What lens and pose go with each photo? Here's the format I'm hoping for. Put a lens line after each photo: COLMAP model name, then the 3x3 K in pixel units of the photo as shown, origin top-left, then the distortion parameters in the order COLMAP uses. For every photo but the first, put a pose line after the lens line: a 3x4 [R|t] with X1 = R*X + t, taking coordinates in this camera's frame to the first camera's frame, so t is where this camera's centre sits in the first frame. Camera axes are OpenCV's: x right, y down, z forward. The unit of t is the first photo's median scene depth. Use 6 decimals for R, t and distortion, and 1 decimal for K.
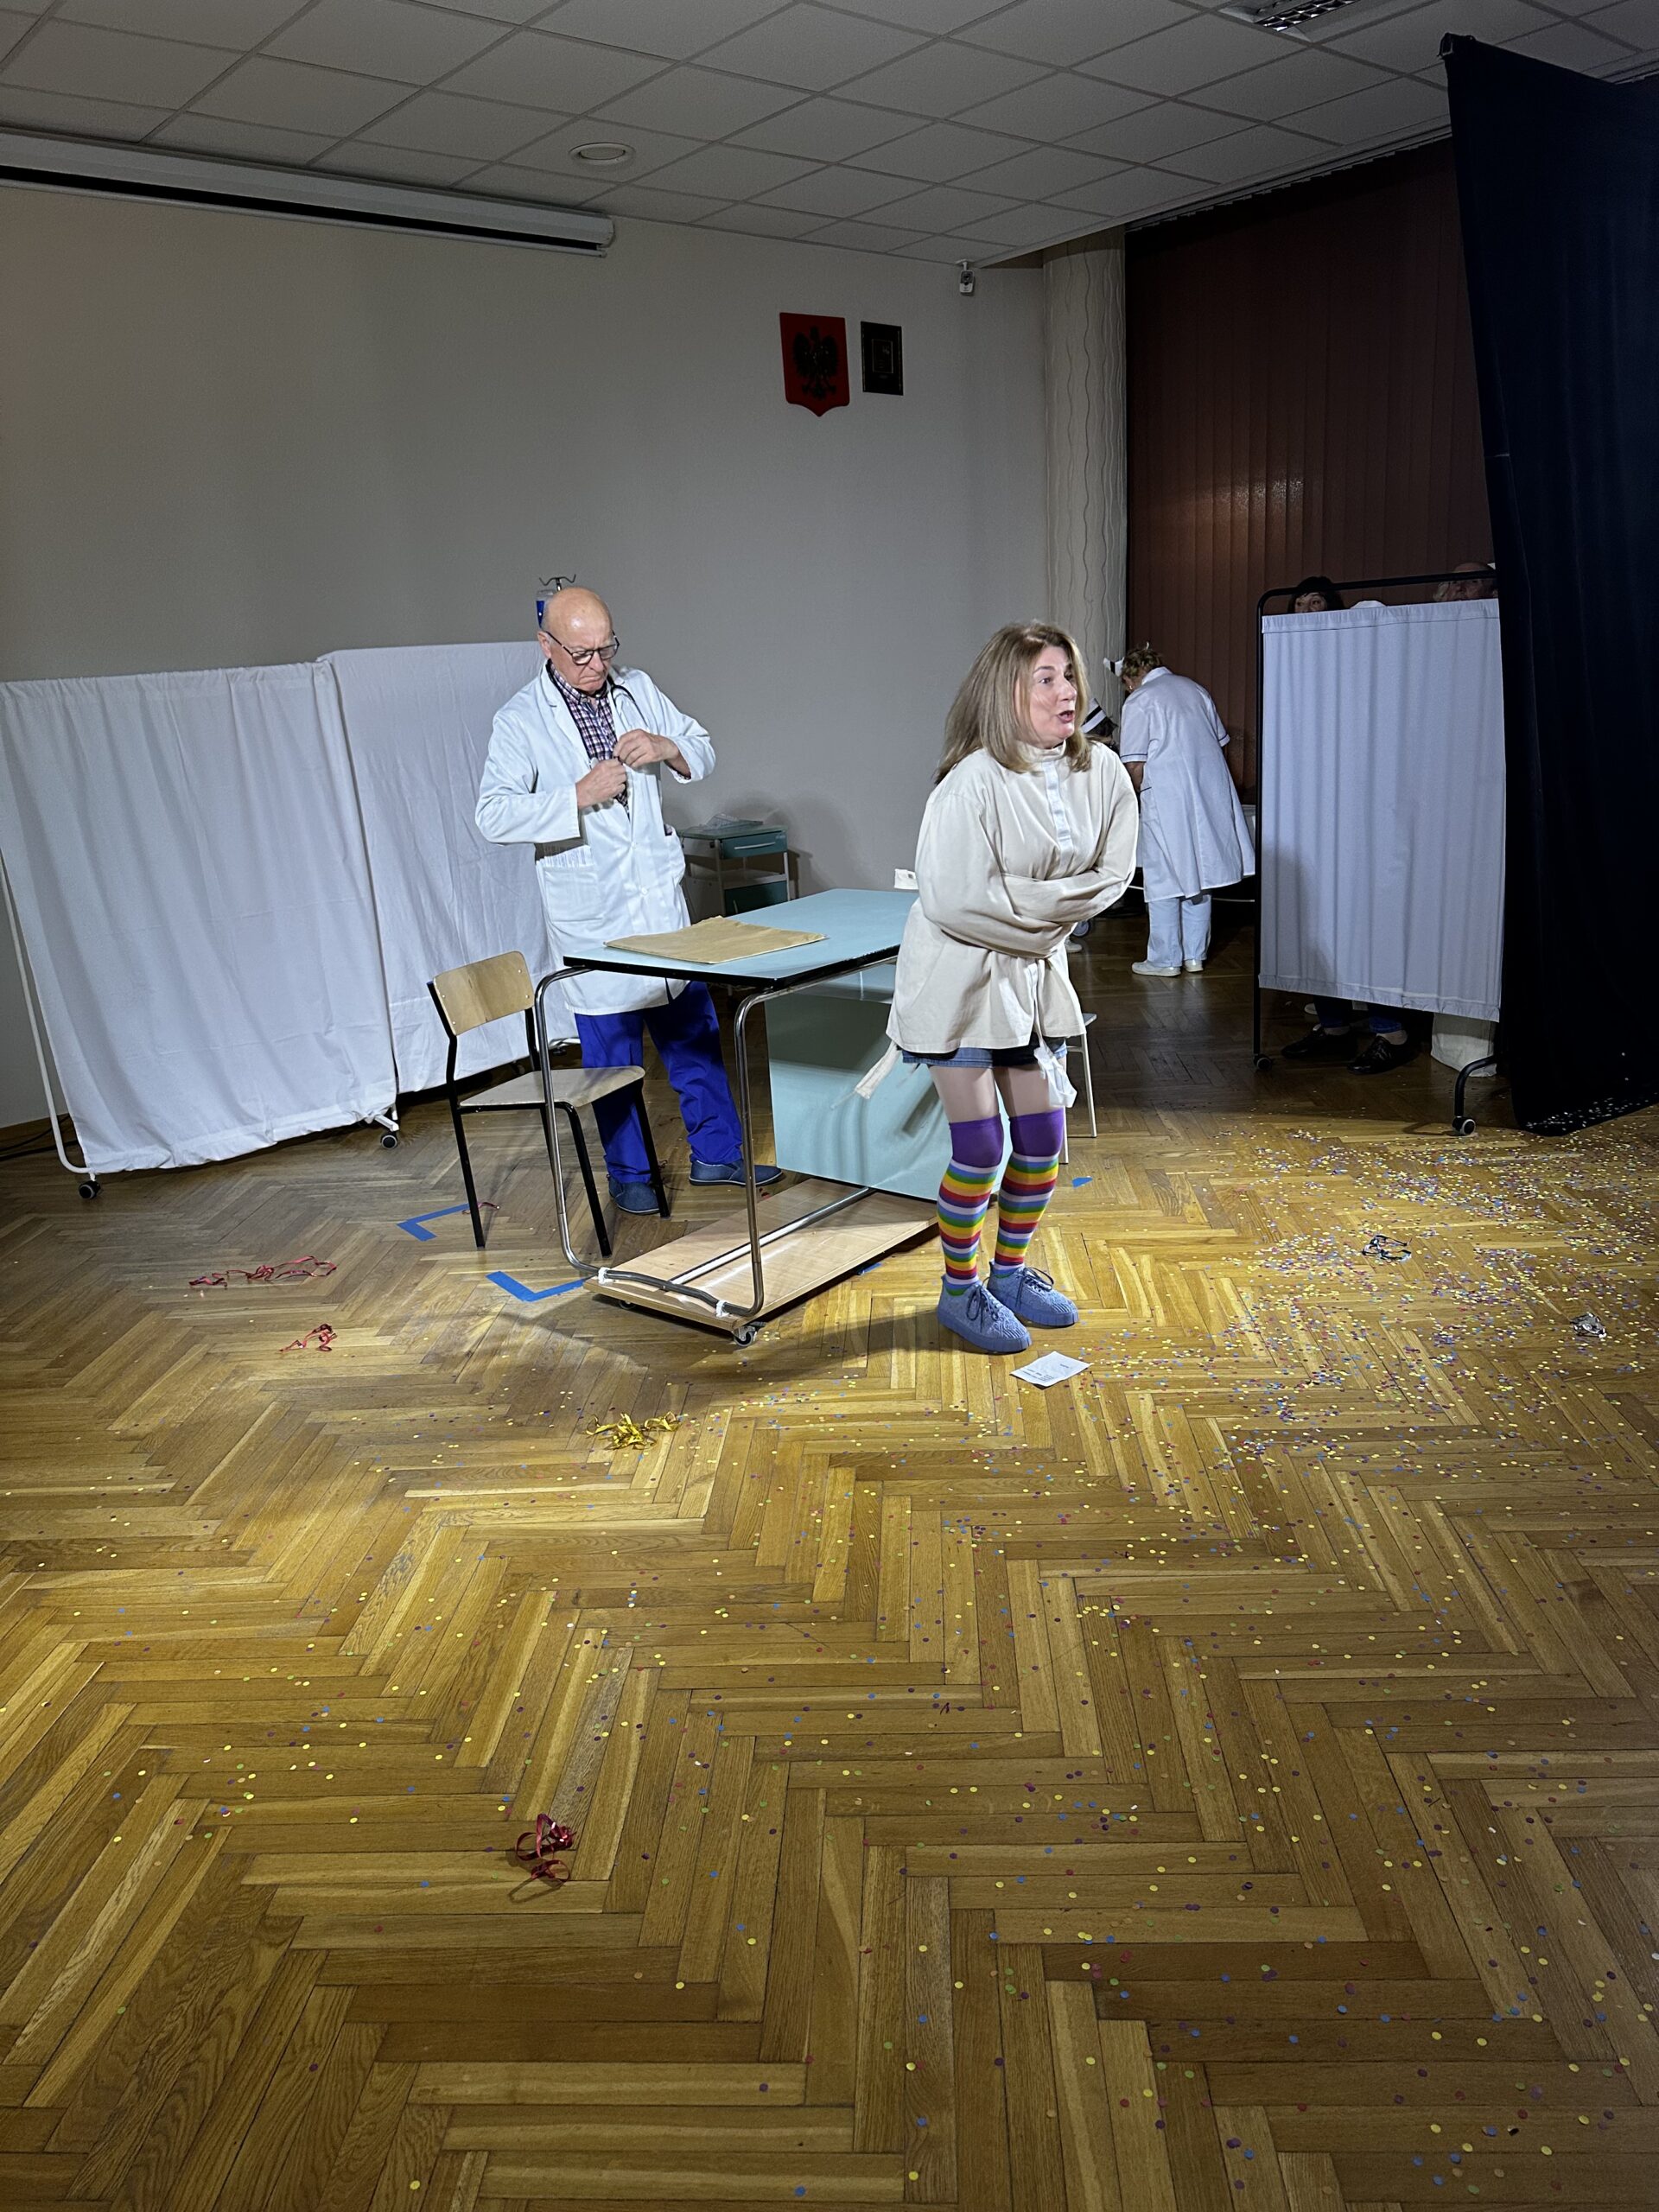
lens RADIAL K [[1571.7, 0, 822.1], [0, 1571.7, 1119.3], [0, 0, 1]] dist [0.027298, -0.038887]
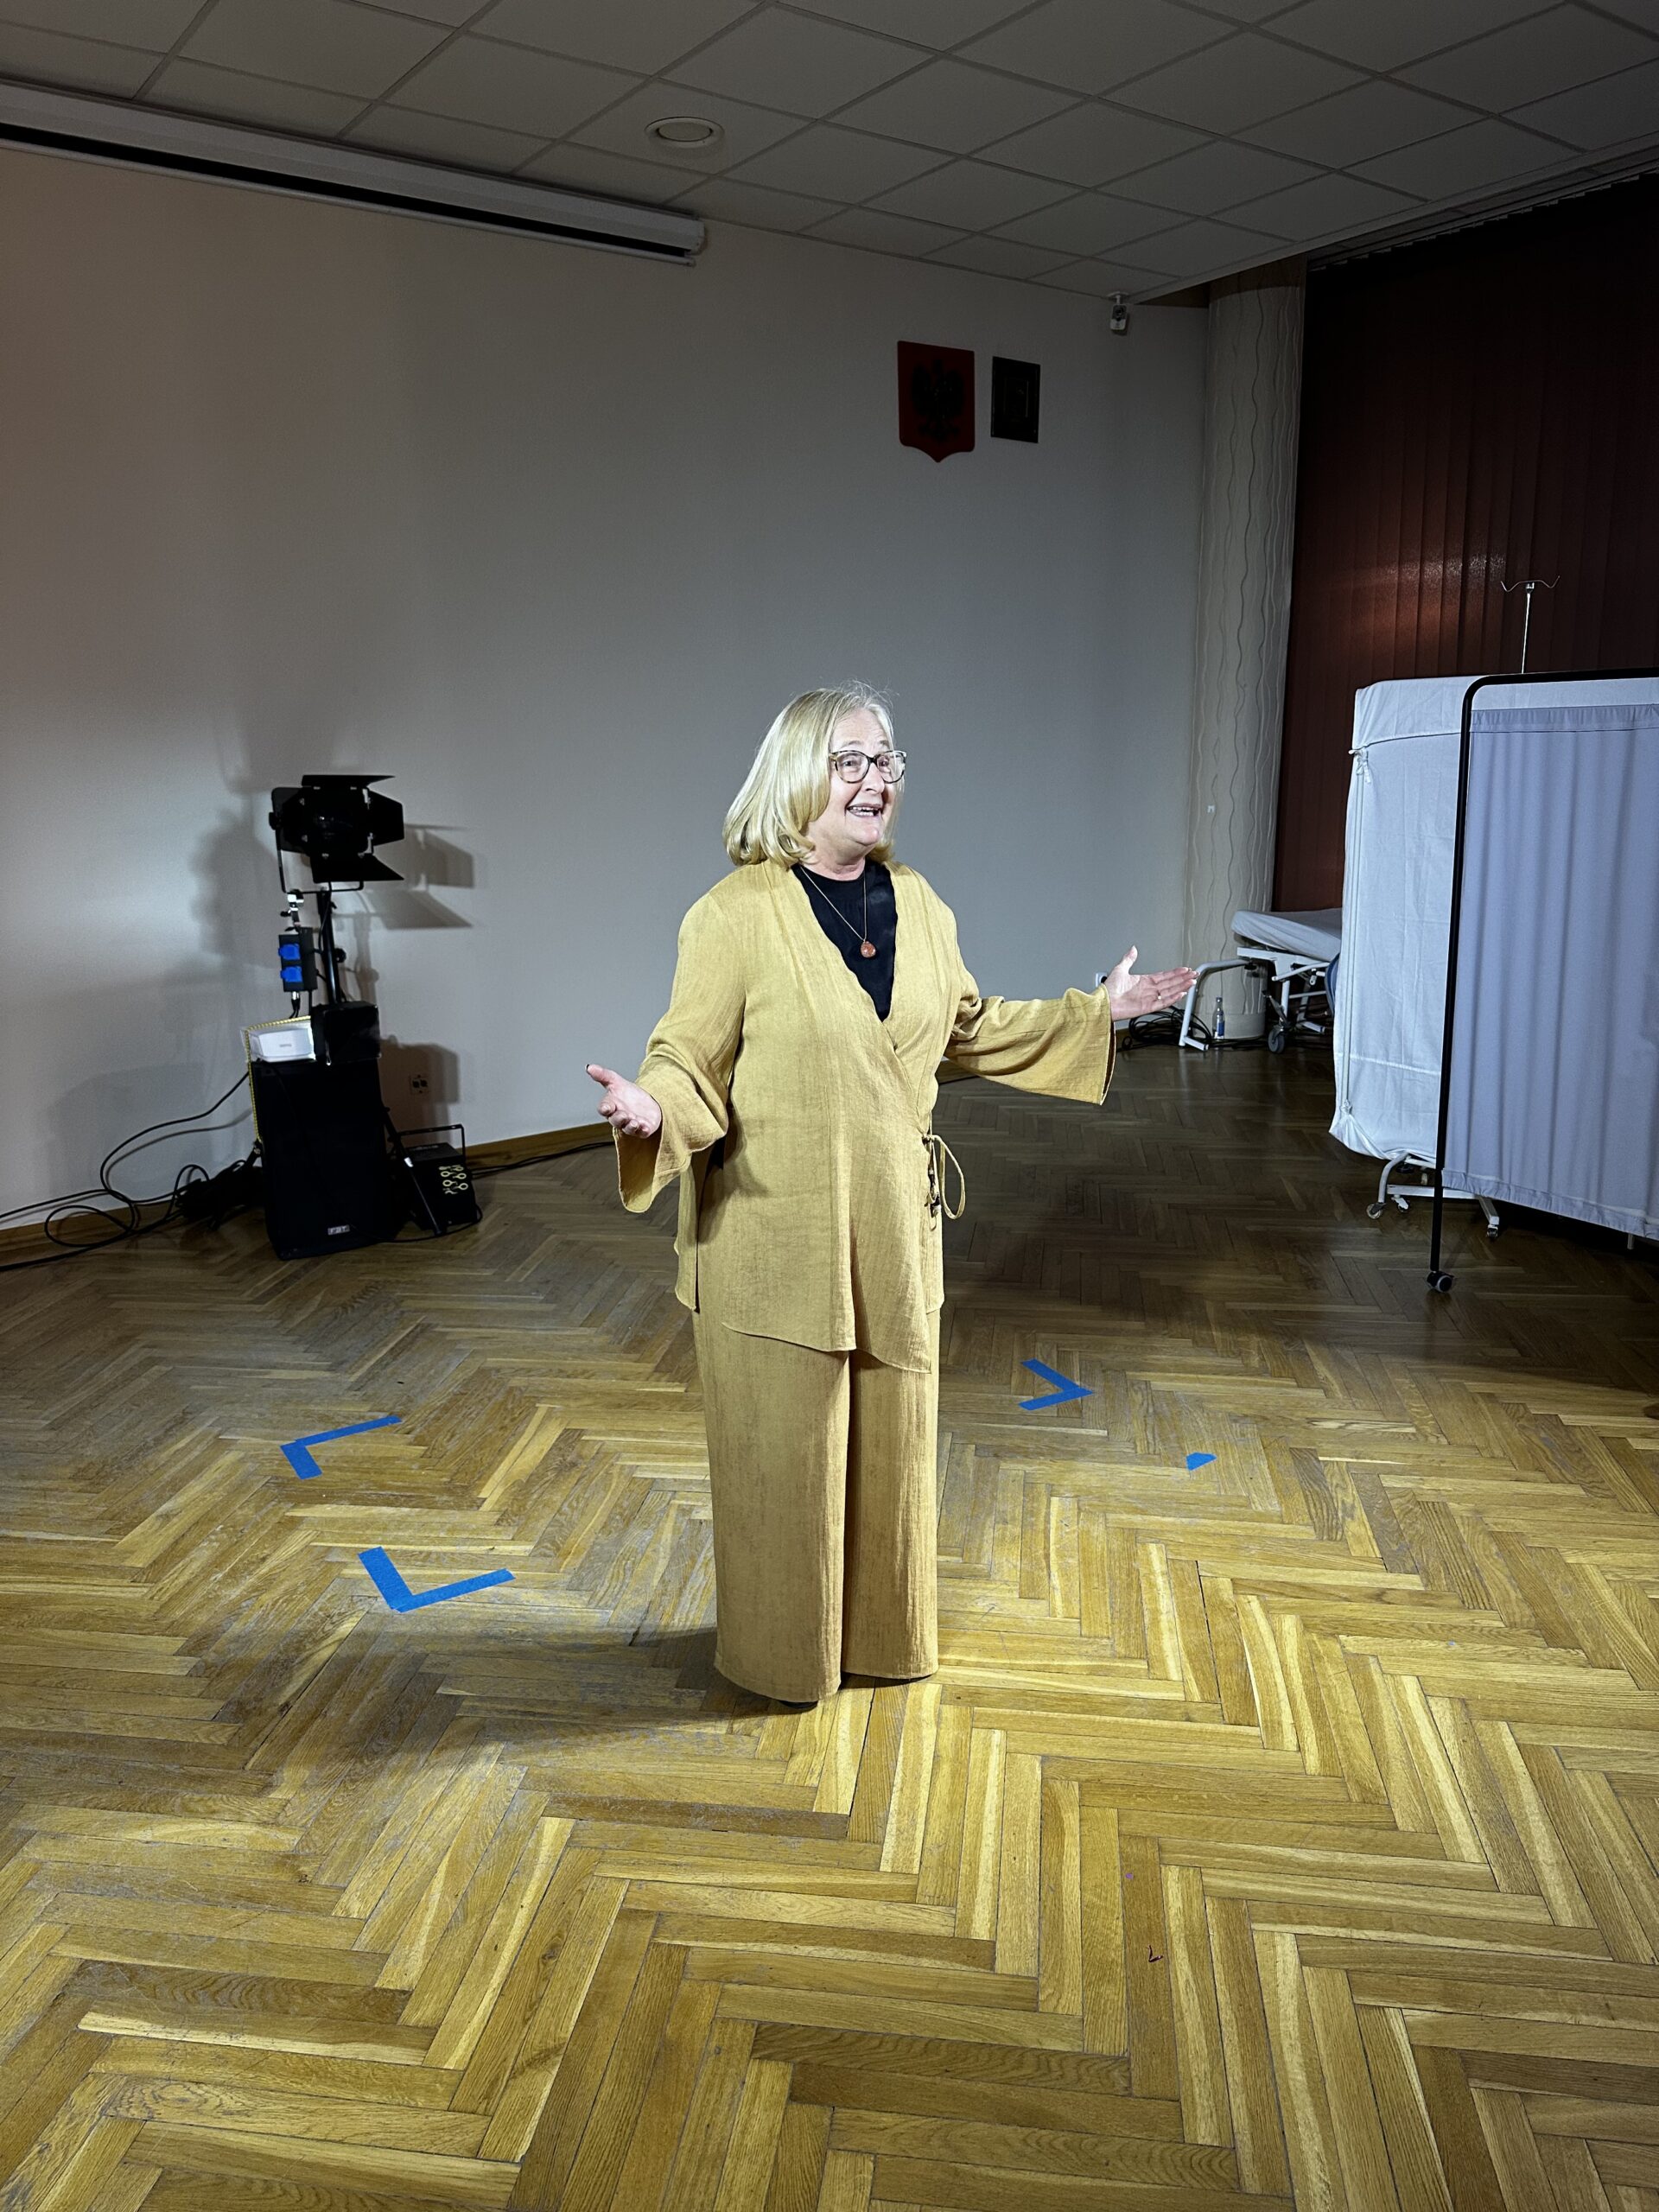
lens RADIAL K [[1571.7, 0, 830.9], [0, 1571.7, 1114.6], [0, 0, 1]] dist [0.027298, -0.038887]
pose [[0.995646, 0.061743, -0.069830, 0.068479], [-0.064968, 0.996877, -0.044895, -0.143226], [0.066840, 0.049236, 0.996548, 0.469545]]
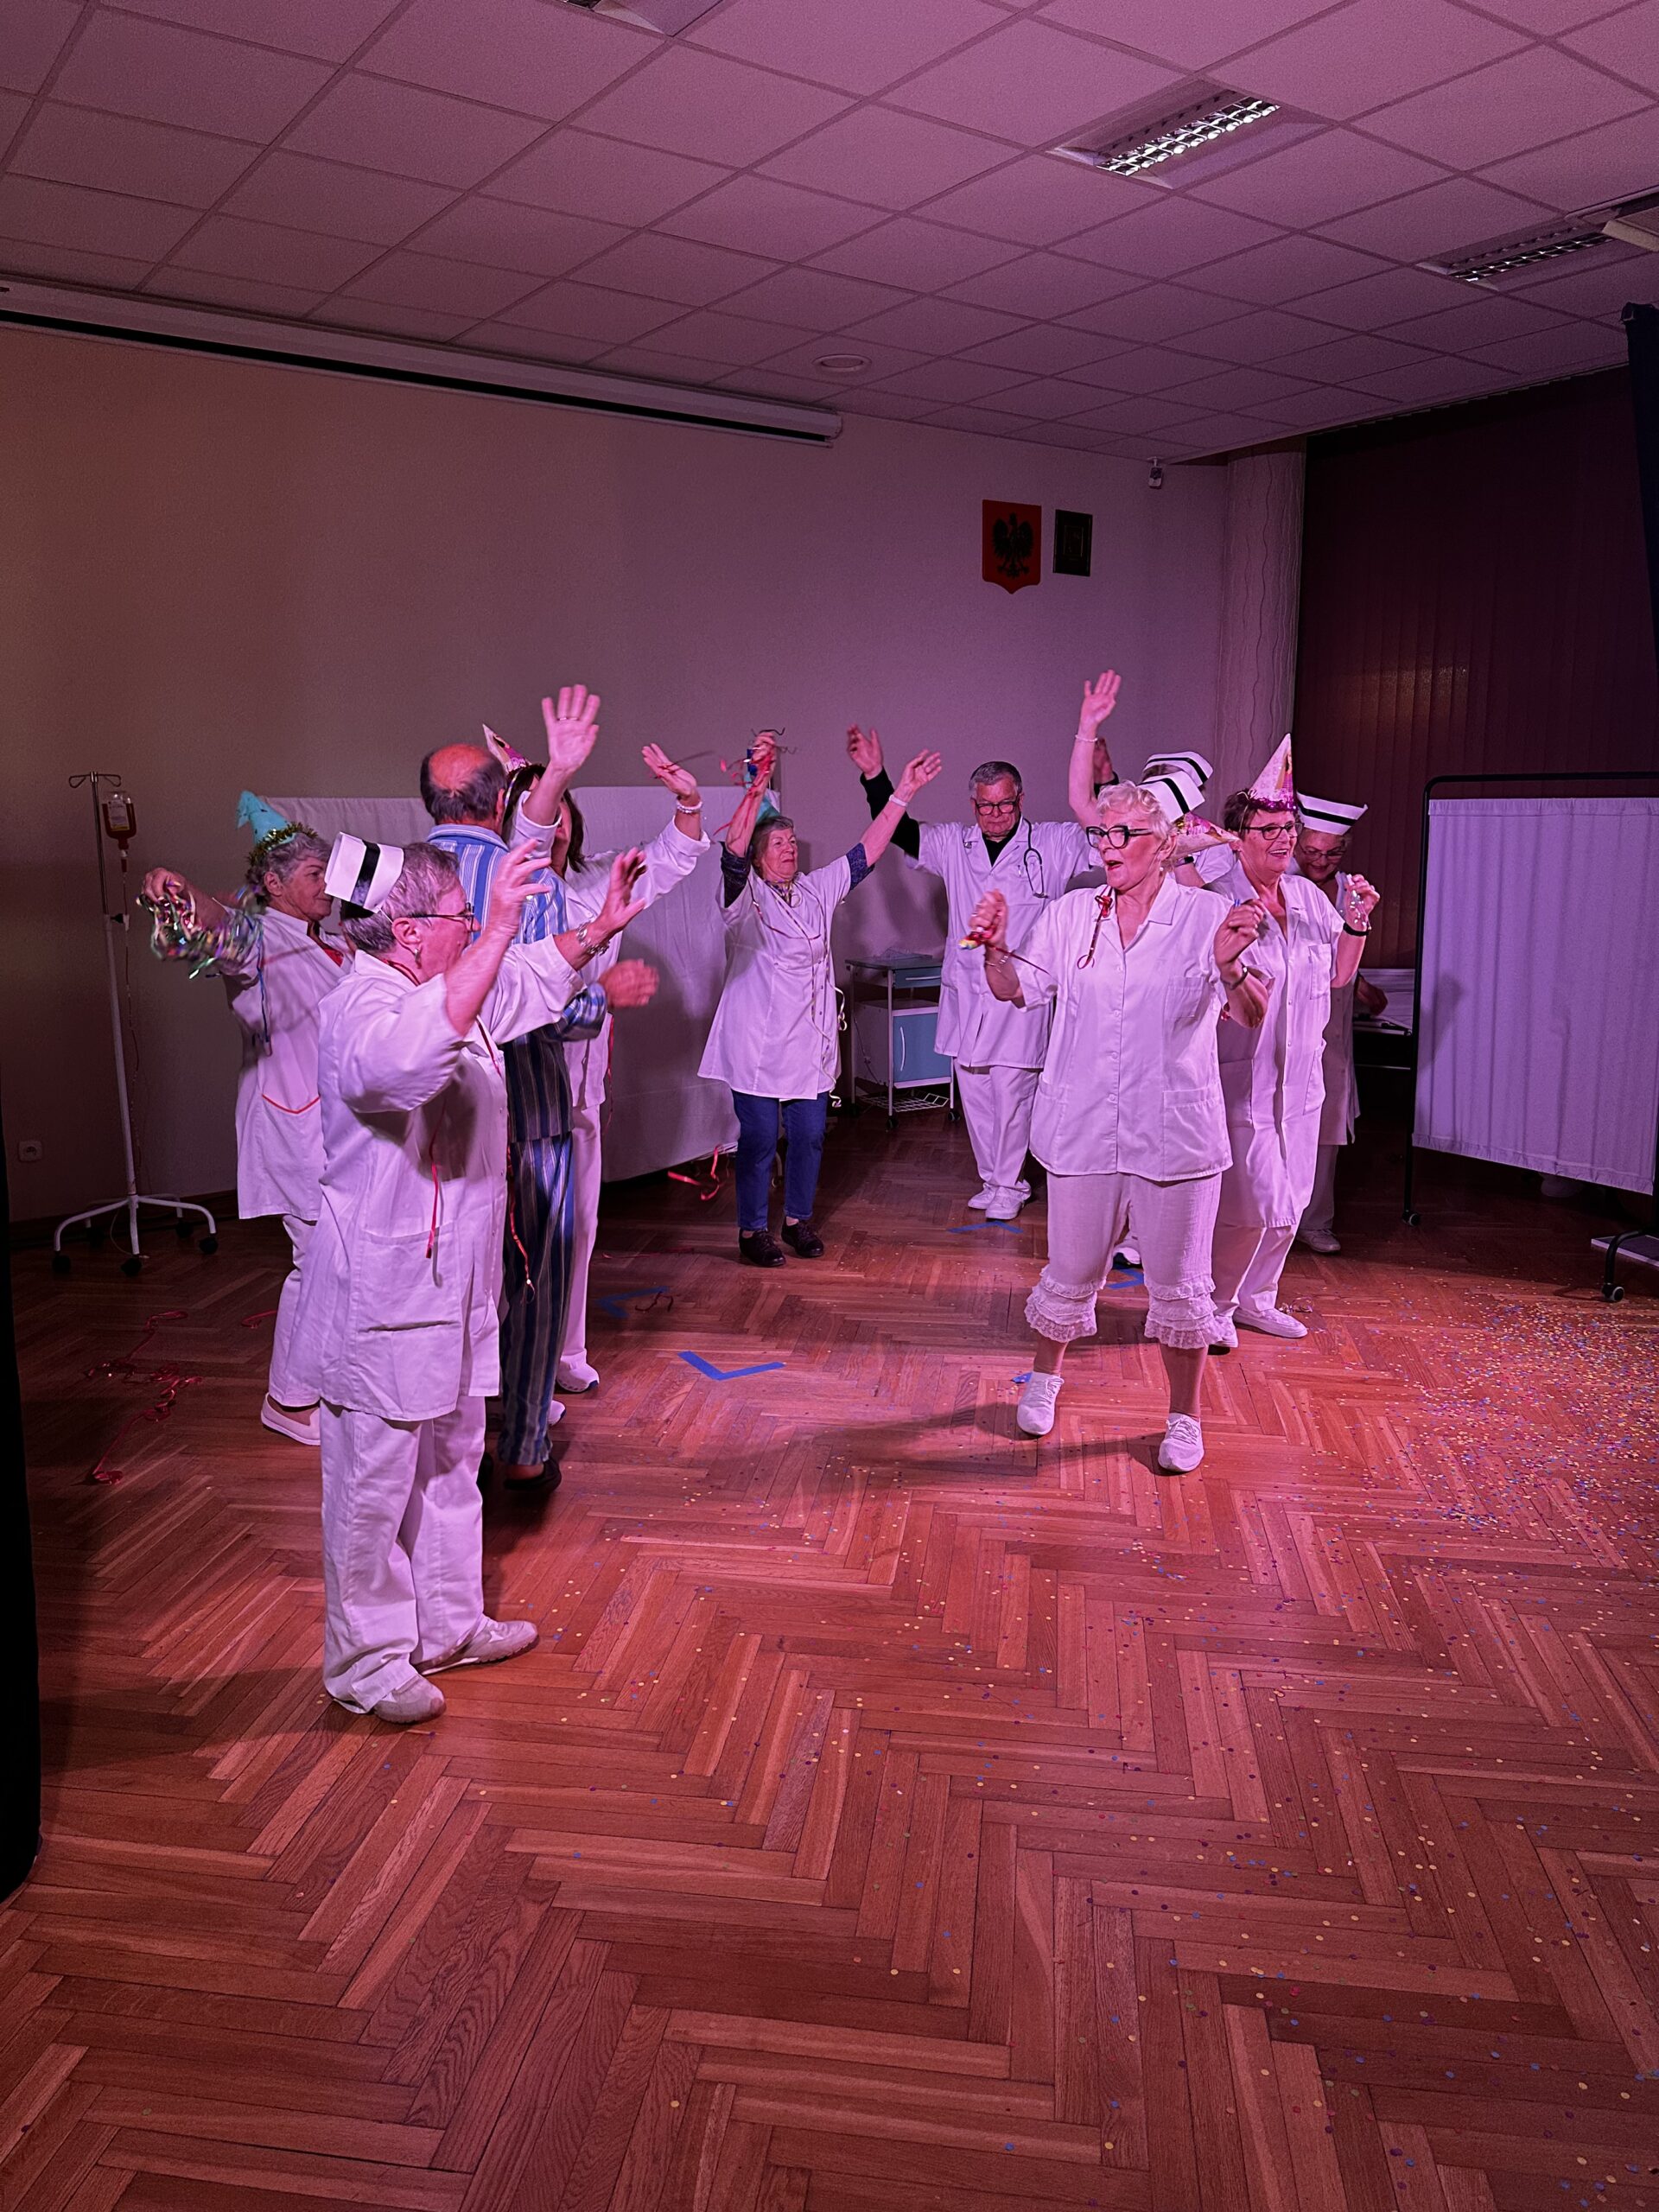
lens RADIAL K [[1571.7, 0, 809.4], [0, 1571.7, 1094.2], [0, 0, 1]] dist [0.027298, -0.038887]
pose [[0.994002, 0.070268, -0.083796, -0.077026], [-0.078033, 0.992575, -0.093305, 0.024403], [0.076617, 0.099284, 0.992105, -0.151057]]
